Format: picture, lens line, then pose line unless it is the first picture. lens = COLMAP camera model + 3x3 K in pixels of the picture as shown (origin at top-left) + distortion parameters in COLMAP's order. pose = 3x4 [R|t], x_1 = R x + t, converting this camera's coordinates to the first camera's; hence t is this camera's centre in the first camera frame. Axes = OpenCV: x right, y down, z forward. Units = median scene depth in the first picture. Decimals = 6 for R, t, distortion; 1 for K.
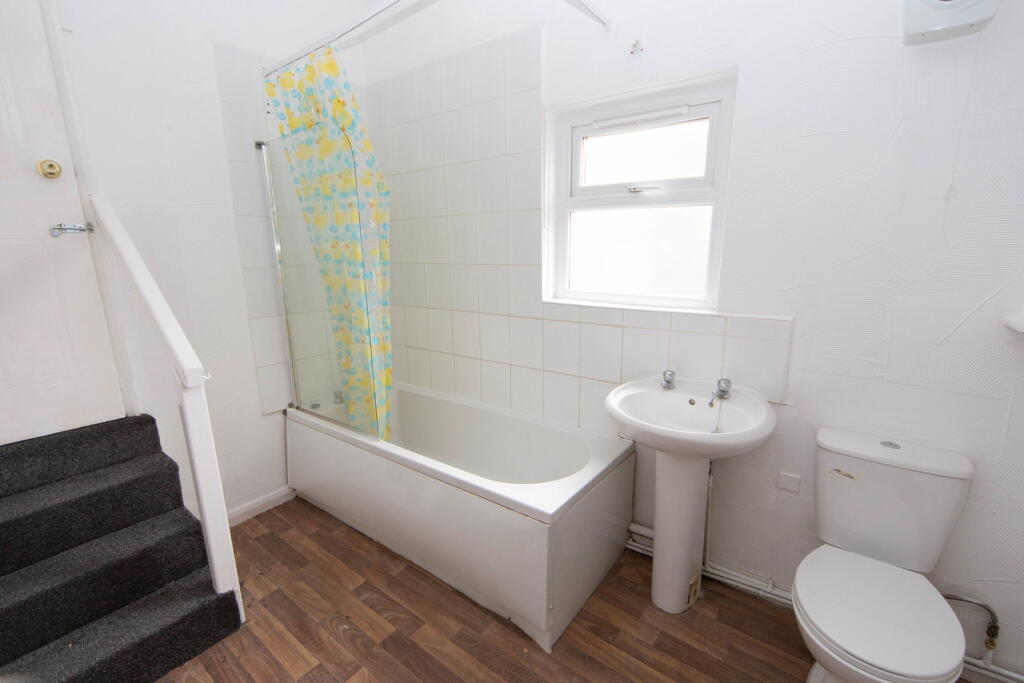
lens RADIAL K [[449.1, 0, 486.7], [0, 449.1, 342.9], [0, 0, 1]] dist [0.001486, 0.000326]
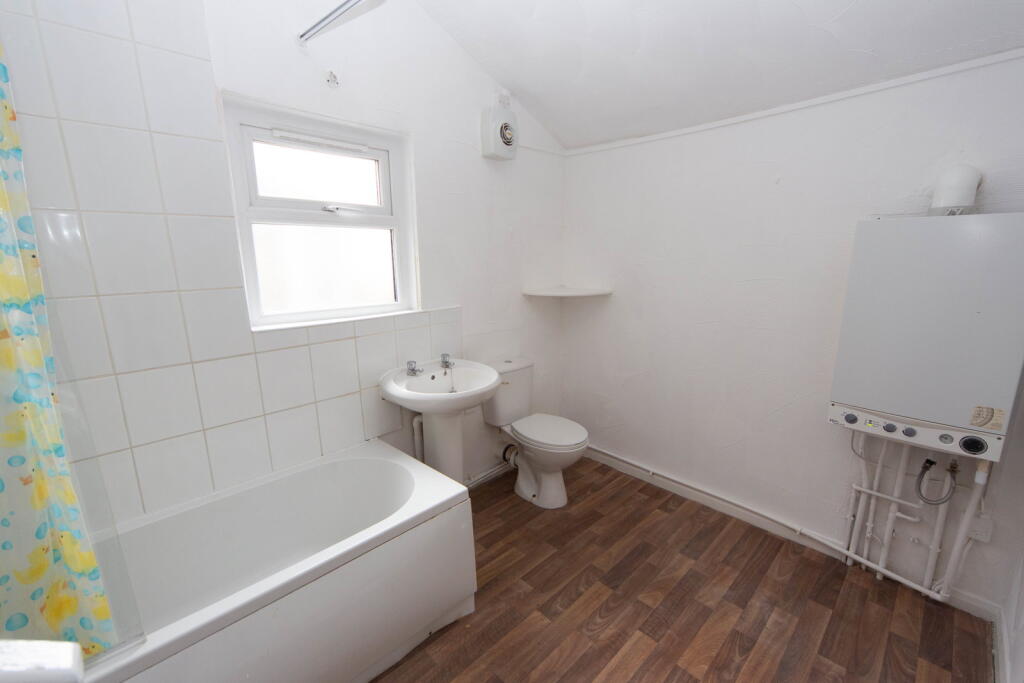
lens RADIAL K [[449.1, 0, 486.7], [0, 449.1, 342.9], [0, 0, 1]] dist [0.001486, 0.000326]
pose [[0.132748, -0.188115, 0.973135, -0.816472], [0.214283, 0.964051, 0.157128, -0.145808], [-0.967709, 0.187668, 0.168286, 0.611342]]
